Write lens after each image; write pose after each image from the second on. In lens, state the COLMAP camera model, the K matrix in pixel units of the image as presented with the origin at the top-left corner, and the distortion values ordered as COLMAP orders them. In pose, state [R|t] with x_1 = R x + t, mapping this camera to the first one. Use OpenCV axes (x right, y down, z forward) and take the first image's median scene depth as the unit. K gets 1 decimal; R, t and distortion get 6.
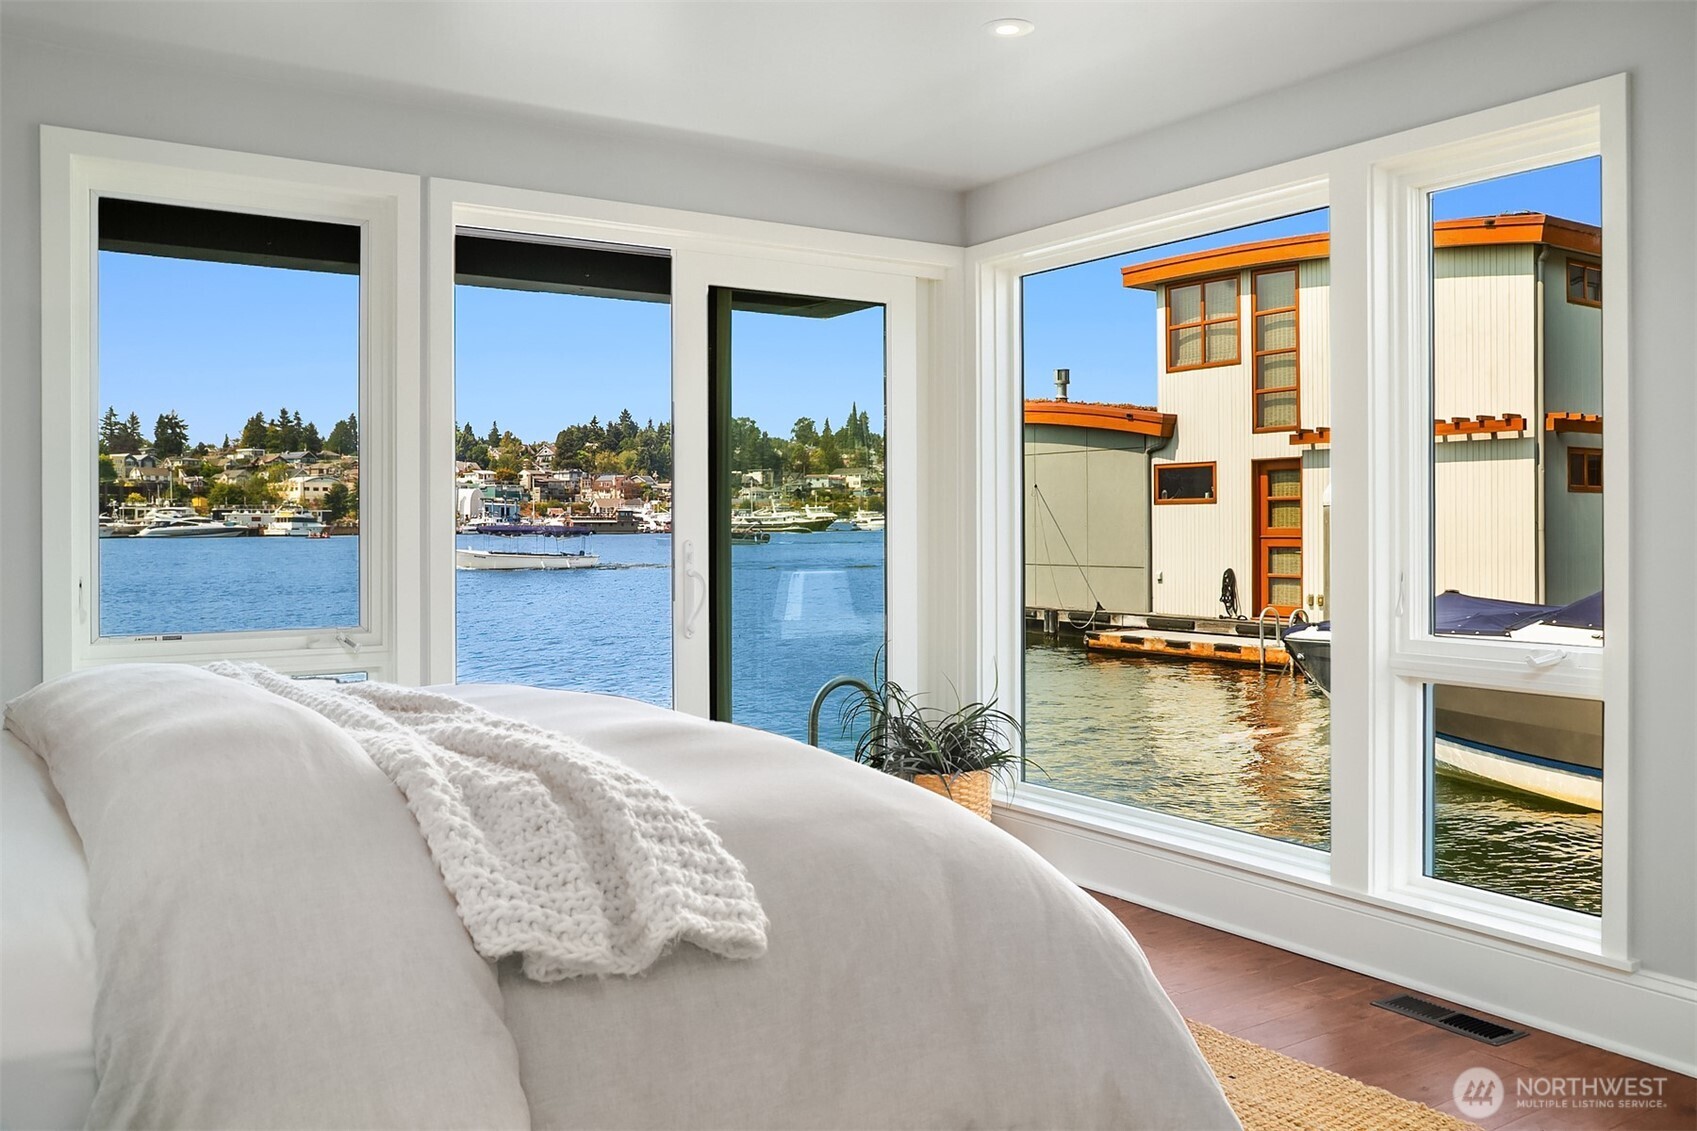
lens RADIAL K [[1393.7, 0, 852.3], [0, 1393.7, 566.8], [0, 0, 1]] dist [-0.052317, 0.005676]
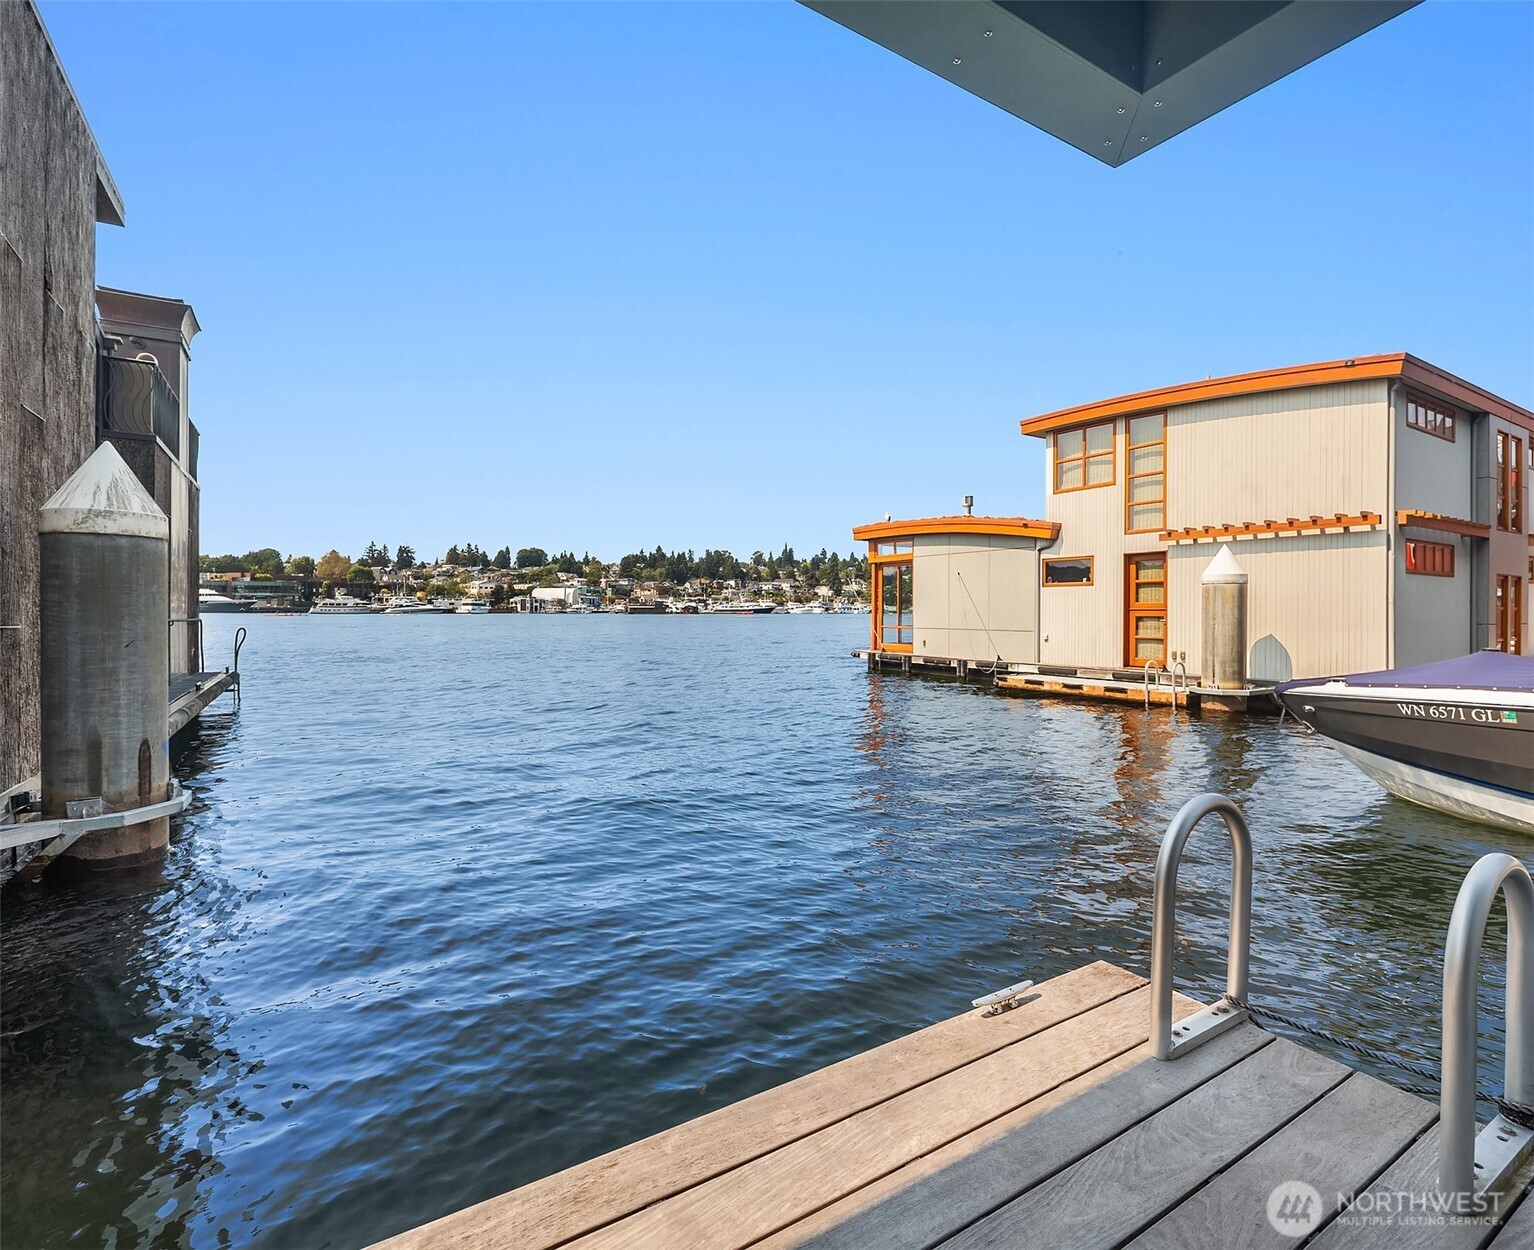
lens RADIAL K [[758.7, 0, 764.3], [0, 758.7, 627.9], [0, 0, 1]] dist [-0.001136, -0.000555]
pose [[0.999728, 0.009254, -0.021408, -0.050567], [-0.009431, 0.999922, -0.008158, 0.006320], [0.021331, 0.008357, 0.999738, 0.219038]]
